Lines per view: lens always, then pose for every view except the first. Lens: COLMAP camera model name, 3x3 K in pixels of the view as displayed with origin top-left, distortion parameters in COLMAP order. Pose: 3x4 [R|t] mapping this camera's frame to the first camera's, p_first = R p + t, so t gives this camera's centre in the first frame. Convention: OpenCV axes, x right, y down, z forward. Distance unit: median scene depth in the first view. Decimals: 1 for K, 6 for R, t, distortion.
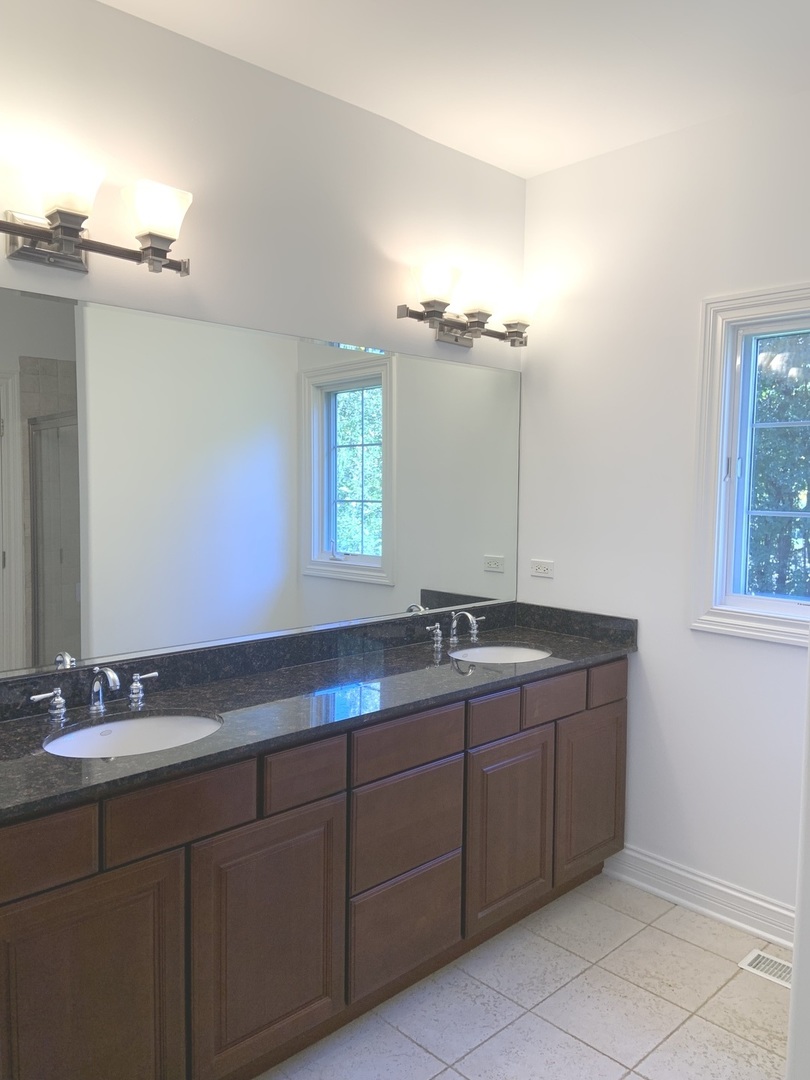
lens RADIAL K [[814.3, 0, 407.9], [0, 814.3, 536.4], [0, 0, 1]] dist [0.035212, -0.069285]
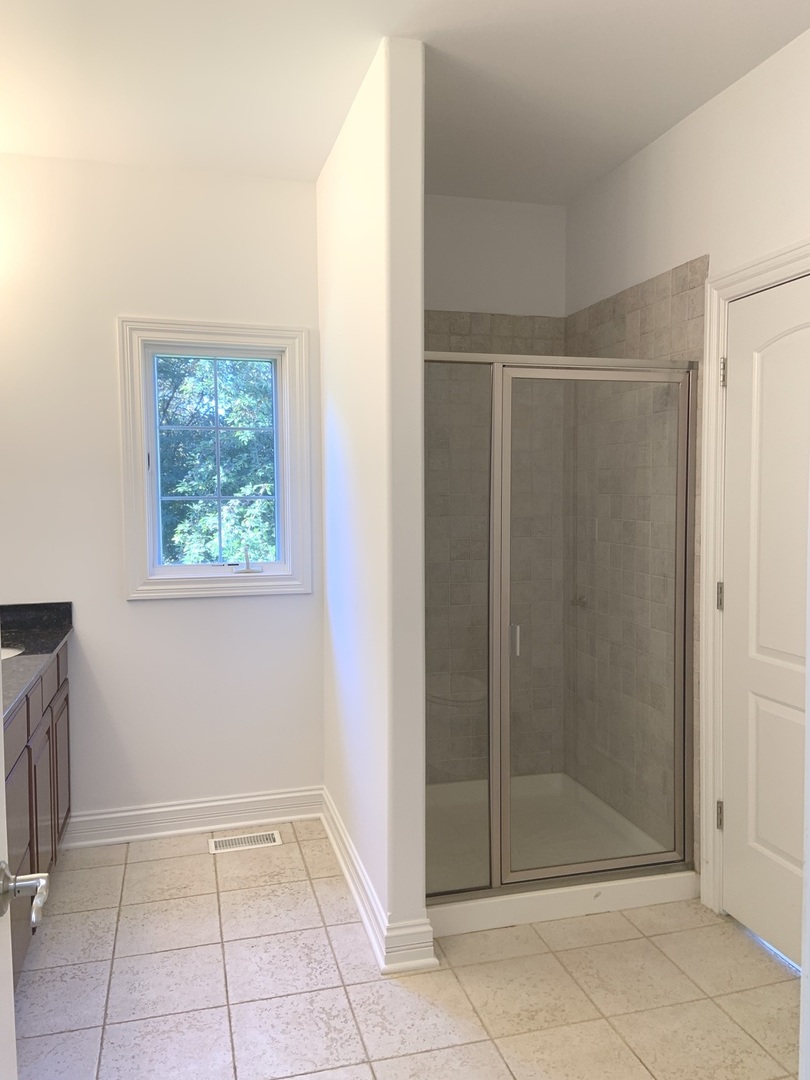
lens RADIAL K [[814.3, 0, 407.5], [0, 814.3, 539.8], [0, 0, 1]] dist [0.035212, -0.069285]
pose [[0.473622, -0.079807, 0.877105, -0.522601], [0.078745, 0.995735, 0.048080, 0.003337], [-0.877201, 0.046296, 0.477886, 0.100779]]
